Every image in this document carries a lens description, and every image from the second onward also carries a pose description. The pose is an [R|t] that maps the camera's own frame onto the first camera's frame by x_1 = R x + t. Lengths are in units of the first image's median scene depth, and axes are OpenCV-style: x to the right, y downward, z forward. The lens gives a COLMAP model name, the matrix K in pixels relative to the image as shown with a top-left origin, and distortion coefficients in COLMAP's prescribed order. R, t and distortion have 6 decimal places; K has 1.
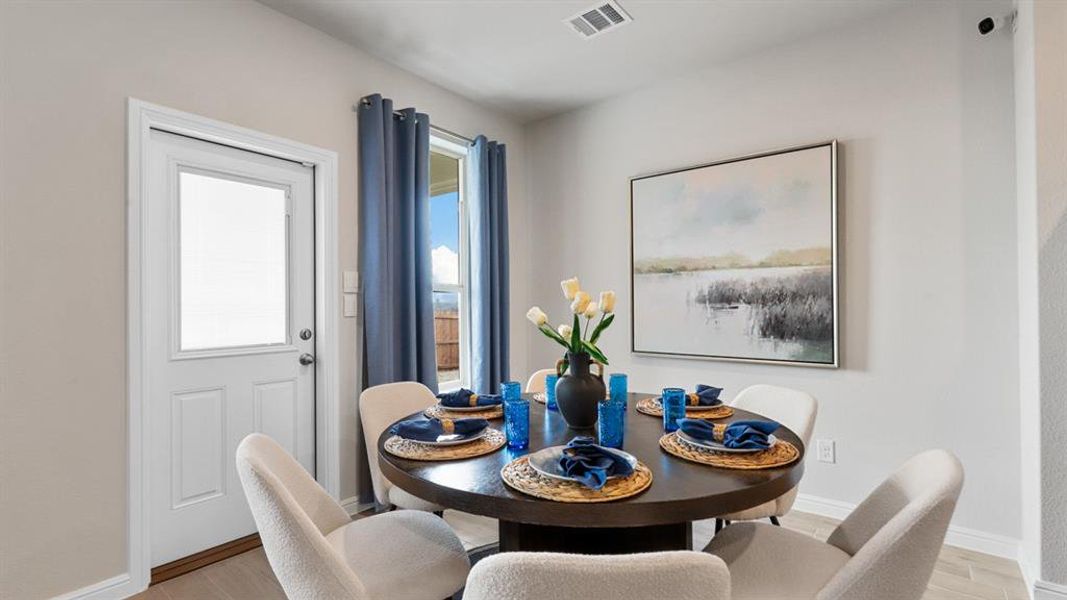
lens RADIAL K [[489.6, 0, 539.1], [0, 489.6, 303.5], [0, 0, 1]] dist [-0.000461, 0.000212]
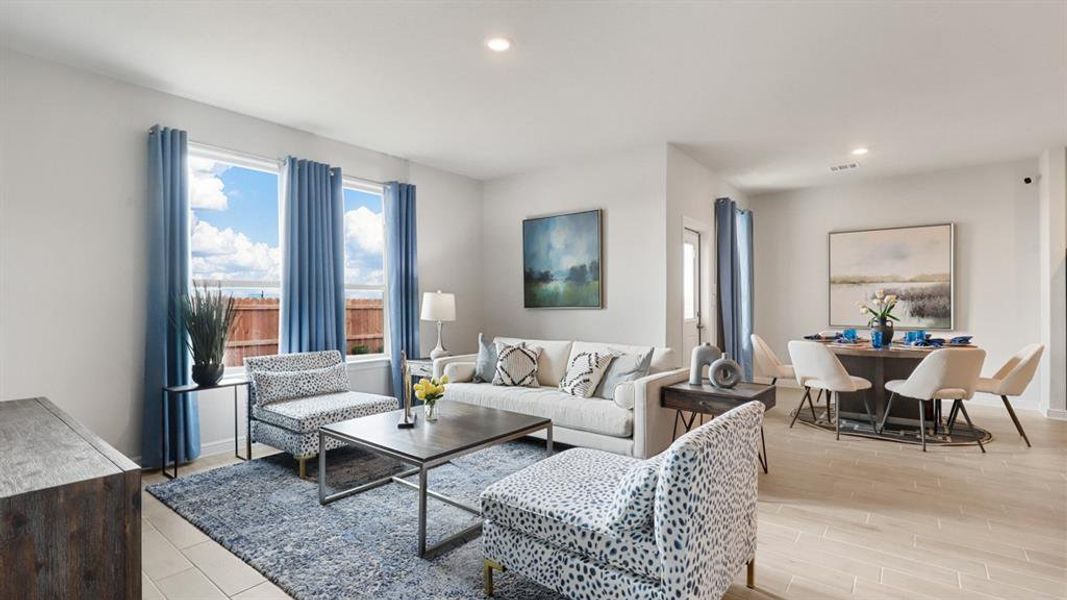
lens RADIAL K [[489.6, 0, 539.1], [0, 489.6, 303.5], [0, 0, 1]] dist [-0.000461, 0.000212]
pose [[0.999964, 0.003173, -0.007849, -1.088663], [-0.003123, 0.999975, 0.006382, 0.006749], [0.007869, -0.006357, 0.999949, -1.056374]]
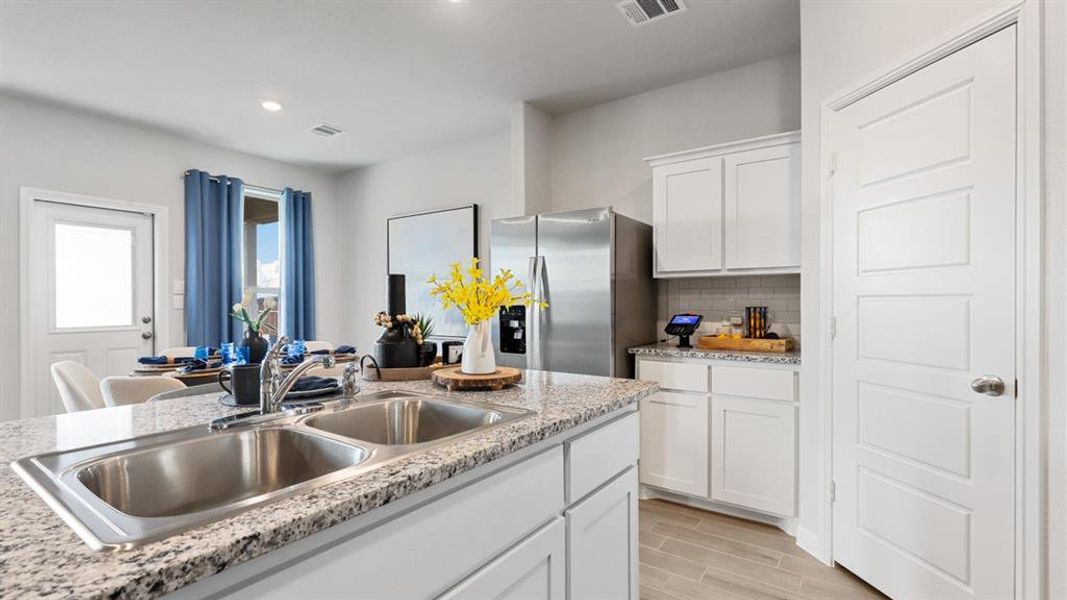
lens RADIAL K [[489.6, 0, 539.1], [0, 489.6, 303.5], [0, 0, 1]] dist [-0.000461, 0.000212]
pose [[0.999071, 0.003669, 0.042933, 0.707766], [-0.004086, 0.999945, 0.009625, -0.011183], [-0.042896, -0.009792, 0.999032, -0.629952]]
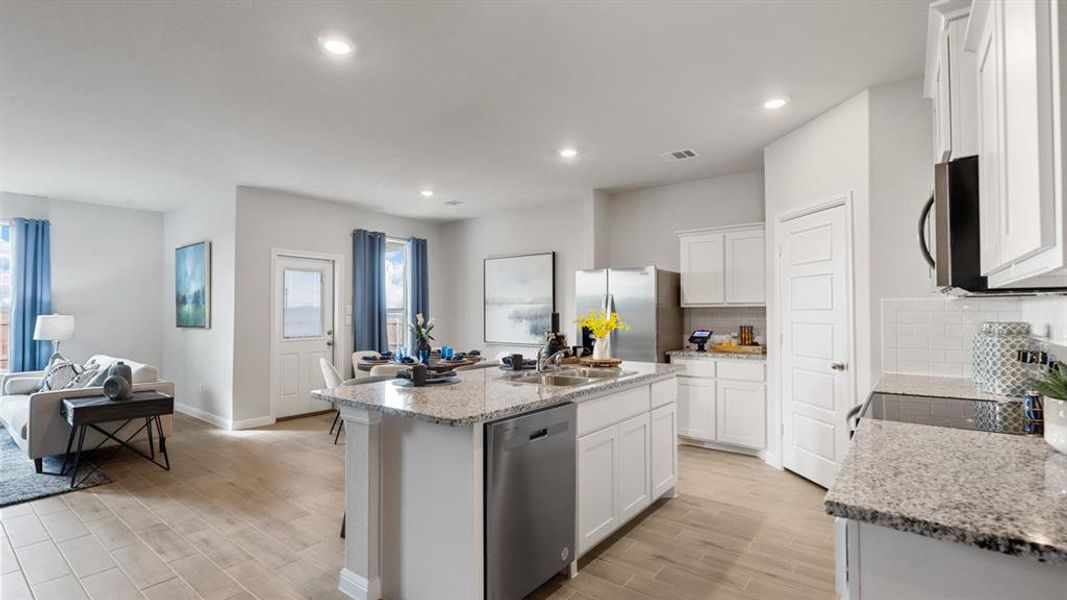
lens RADIAL K [[497.4, 0, 533.5], [0, 497.4, 300.0], [0, 0, 1]] dist [0.001973, 0.000367]
pose [[0.999964, 0.003030, -0.007912, 0.498117], [-0.003155, 0.999870, -0.015792, -0.055900], [0.007863, 0.015816, 0.999844, -1.323115]]
